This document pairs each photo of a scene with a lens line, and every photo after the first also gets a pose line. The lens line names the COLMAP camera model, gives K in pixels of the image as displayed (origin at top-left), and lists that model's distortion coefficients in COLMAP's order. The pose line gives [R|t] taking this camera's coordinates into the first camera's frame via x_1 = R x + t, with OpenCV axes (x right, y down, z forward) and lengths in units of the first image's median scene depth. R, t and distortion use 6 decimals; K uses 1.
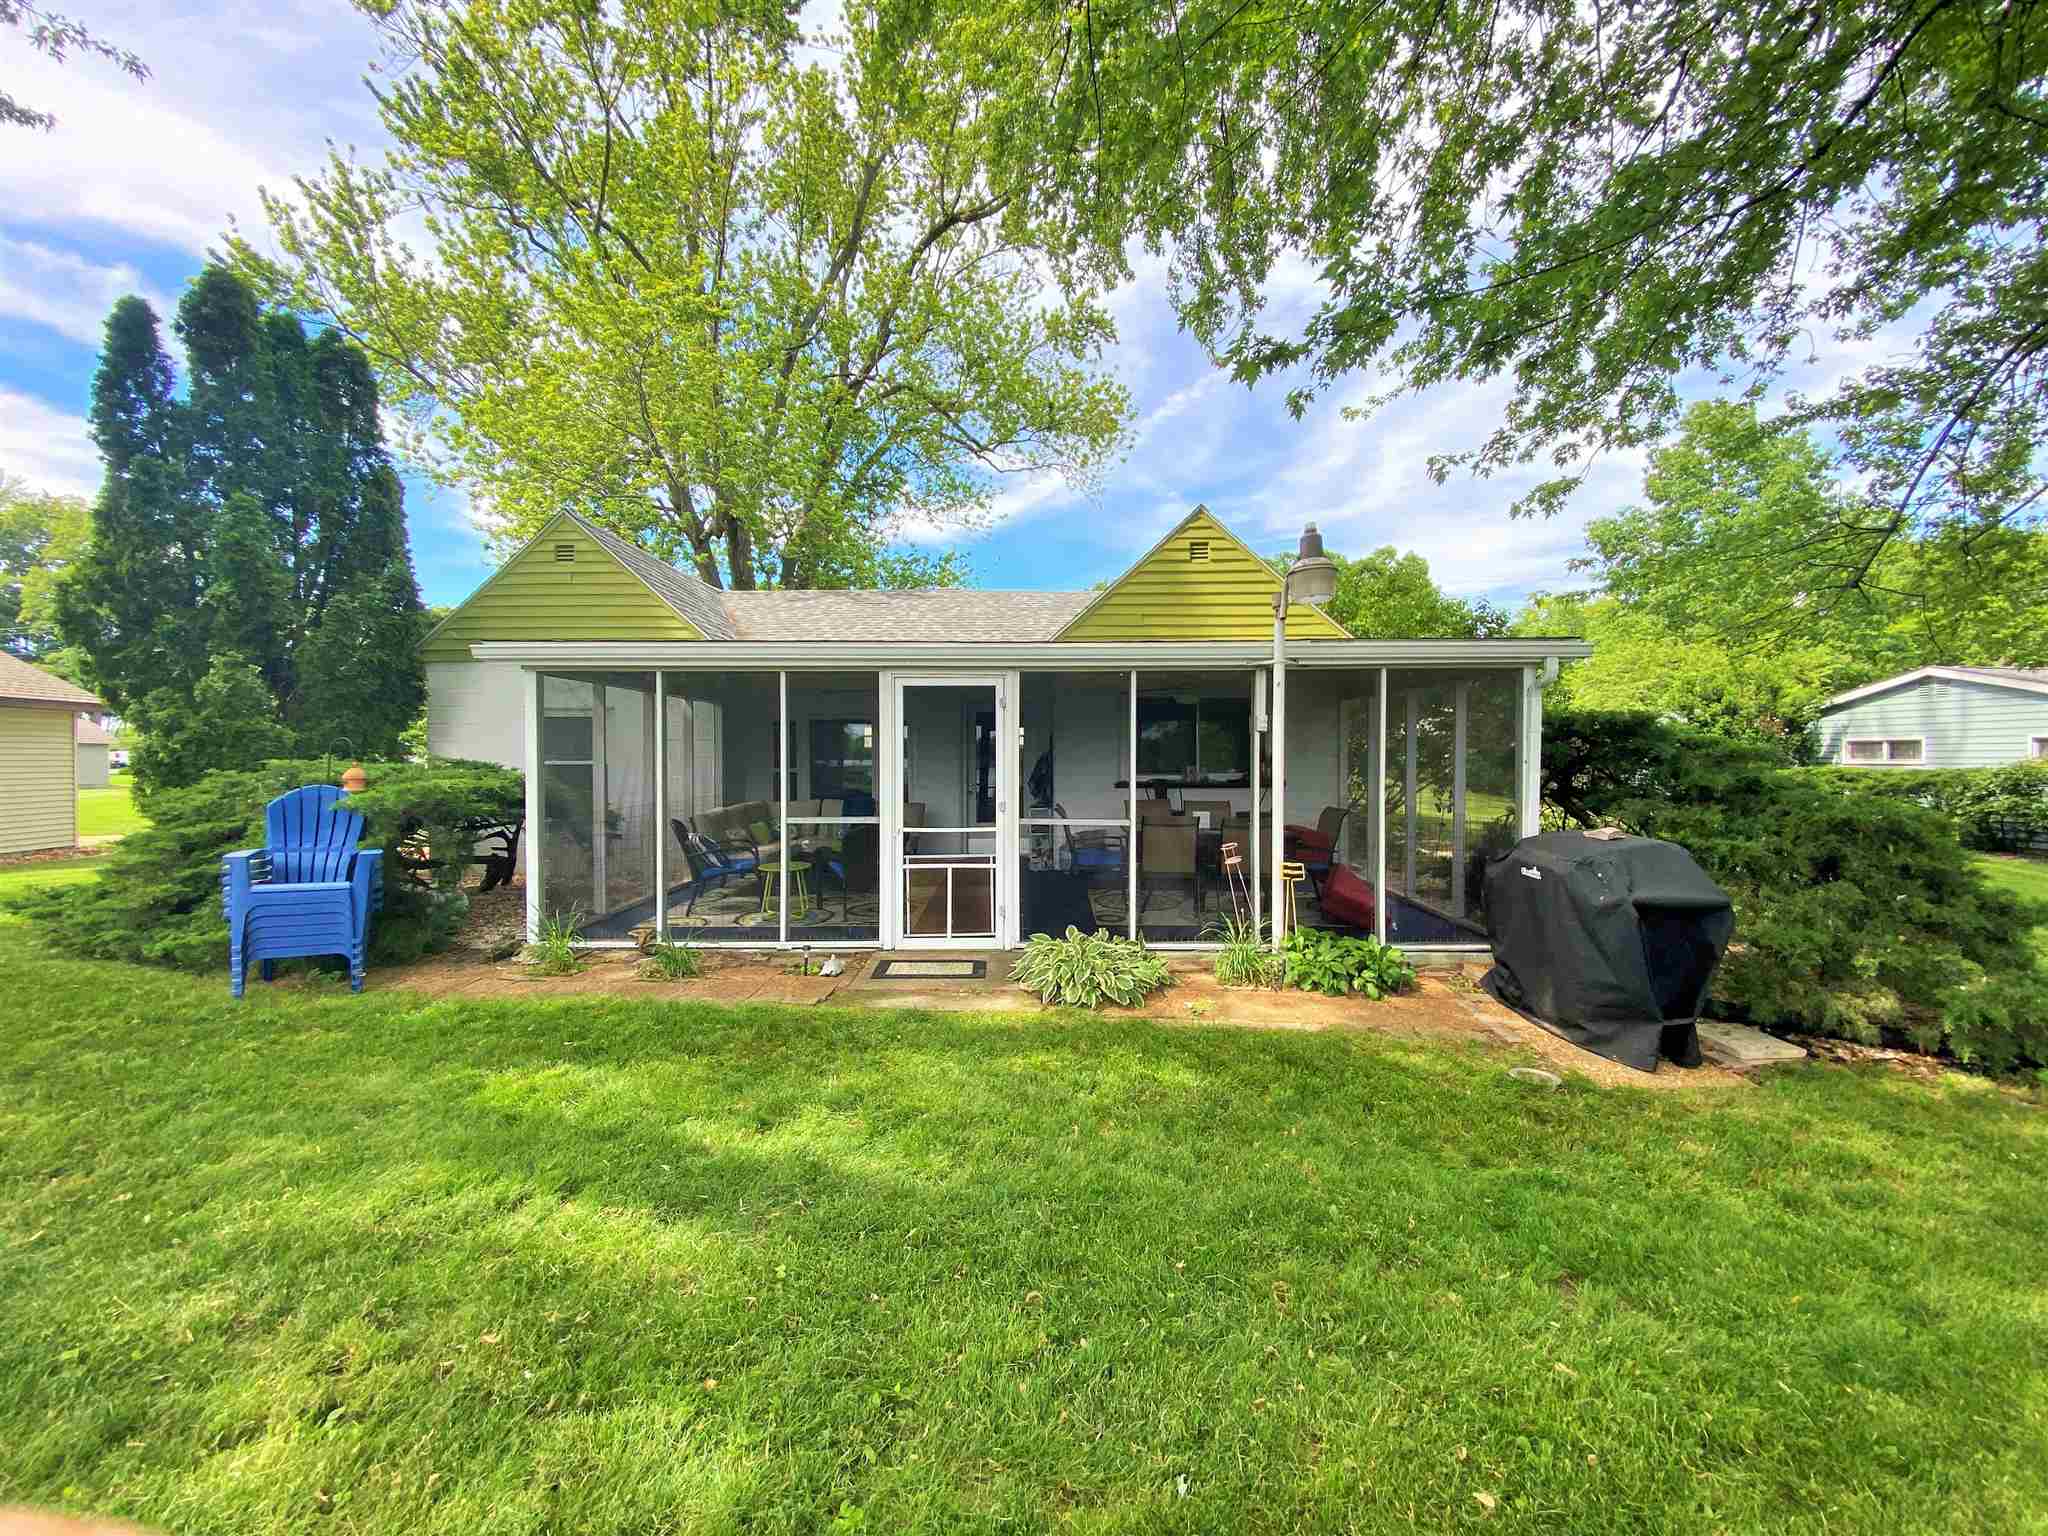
lens RADIAL K [[828.3, 0, 1024.0], [0, 828.3, 768.0], [0, 0, 1]] dist [0.000215, -0.000049]
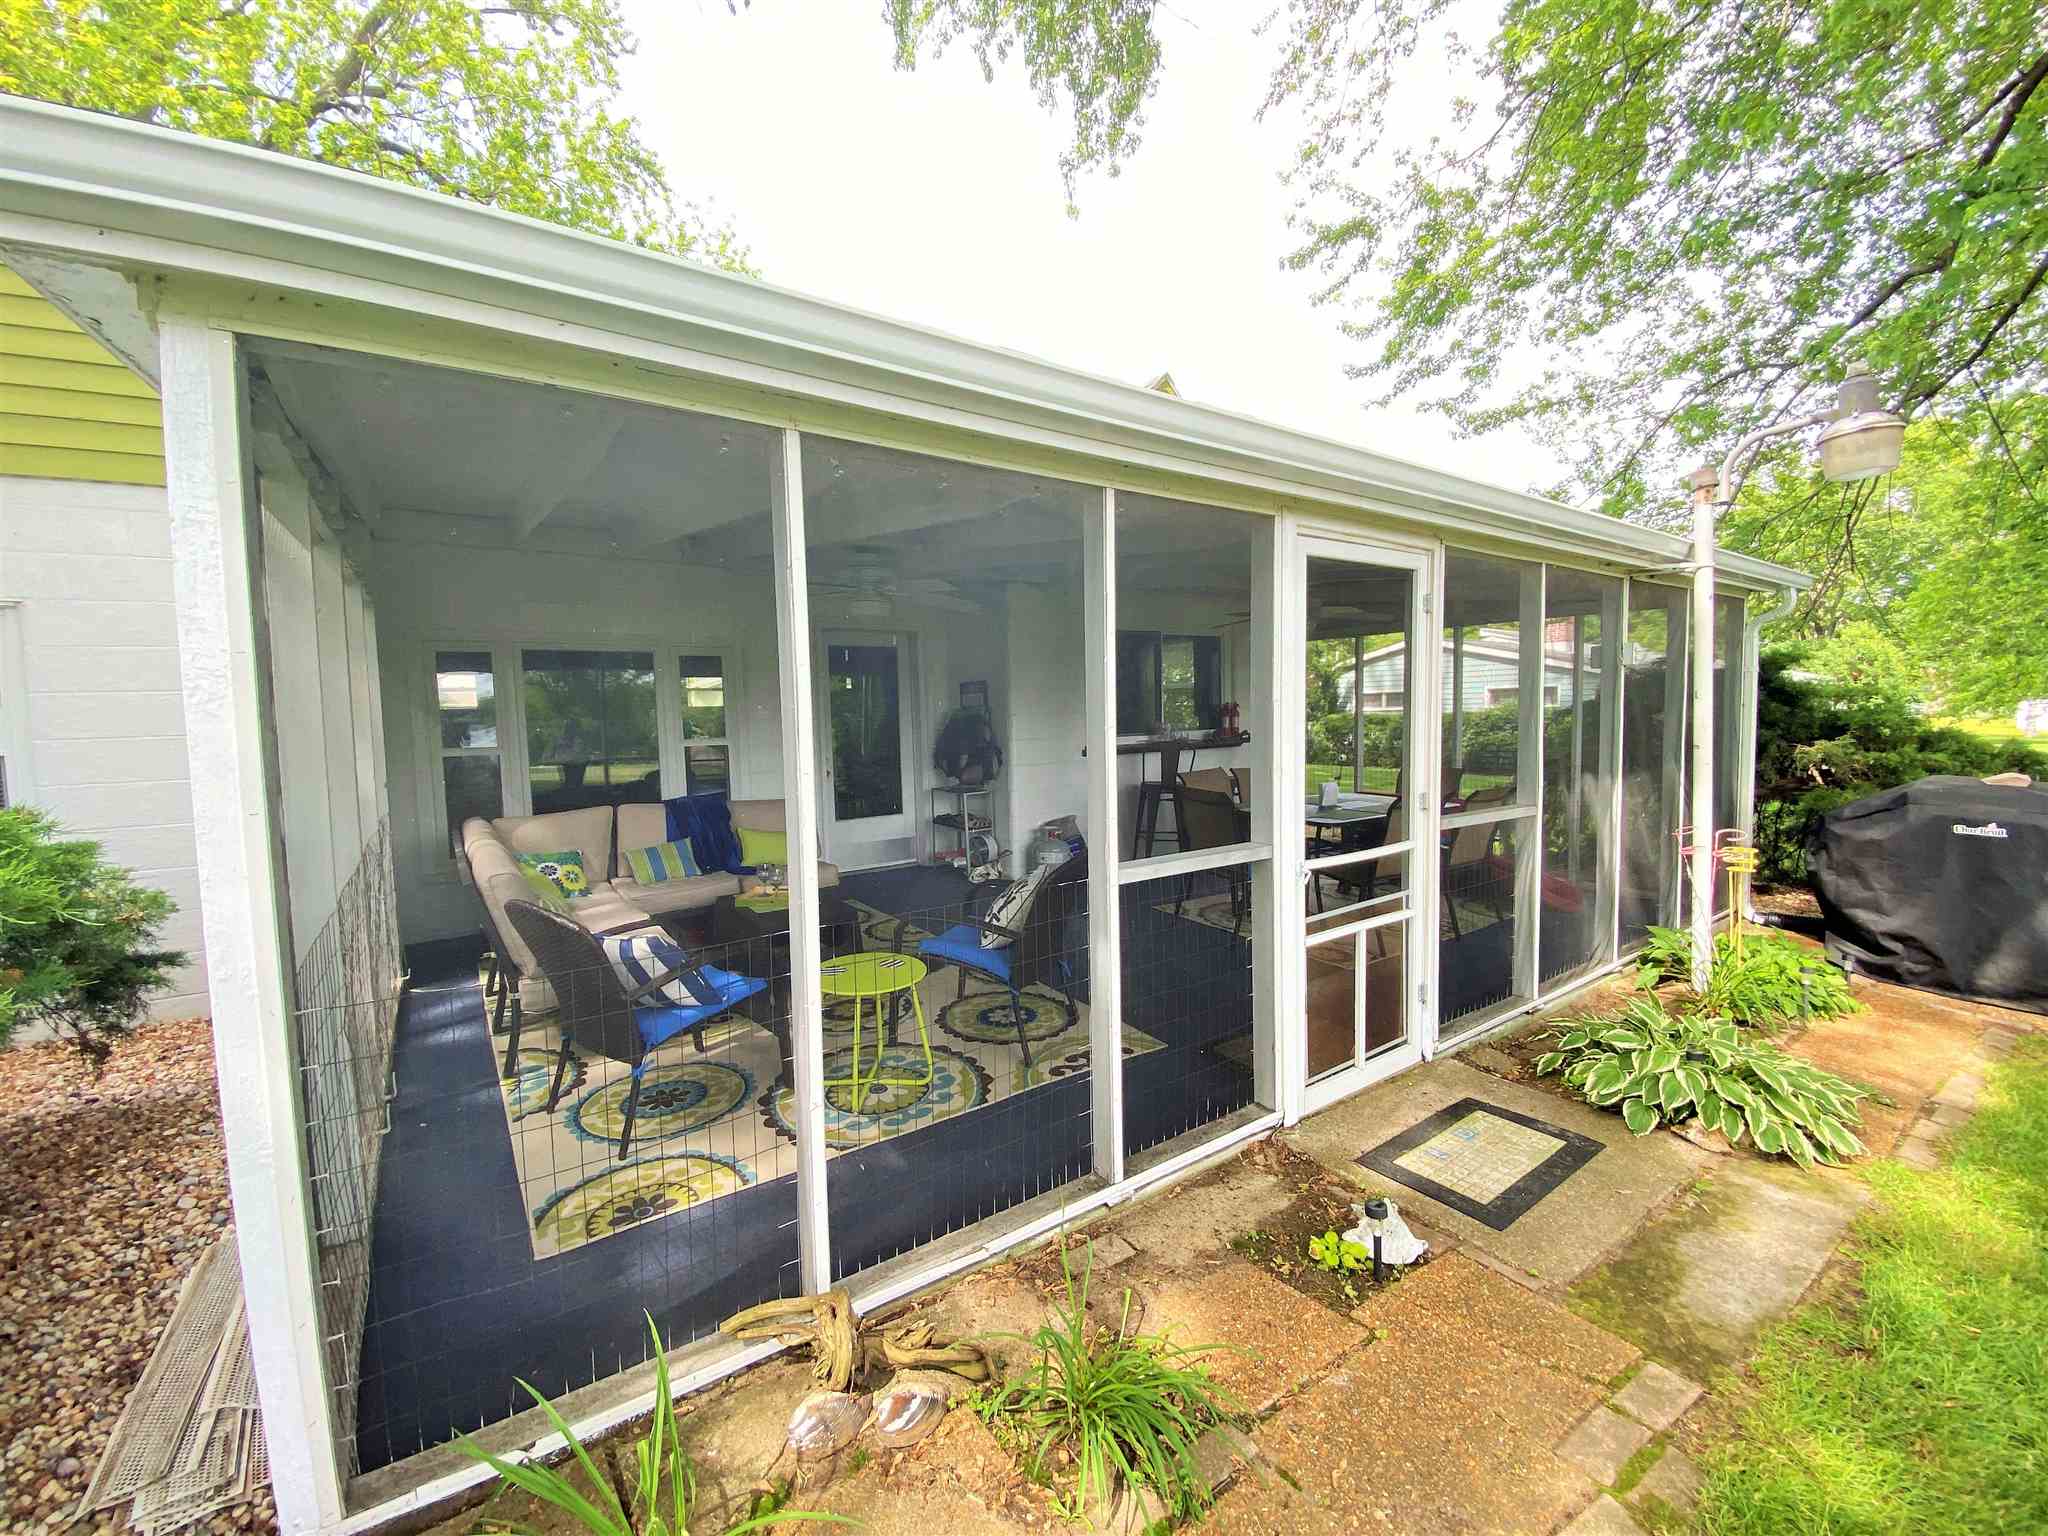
lens RADIAL K [[828.3, 0, 1024.0], [0, 828.3, 768.0], [0, 0, 1]] dist [0.000215, -0.000049]
pose [[0.826513, -0.057870, 0.559935, -0.535091], [0.032310, 0.997939, 0.055445, -0.011569], [-0.561990, -0.027735, 0.826679, 0.704351]]
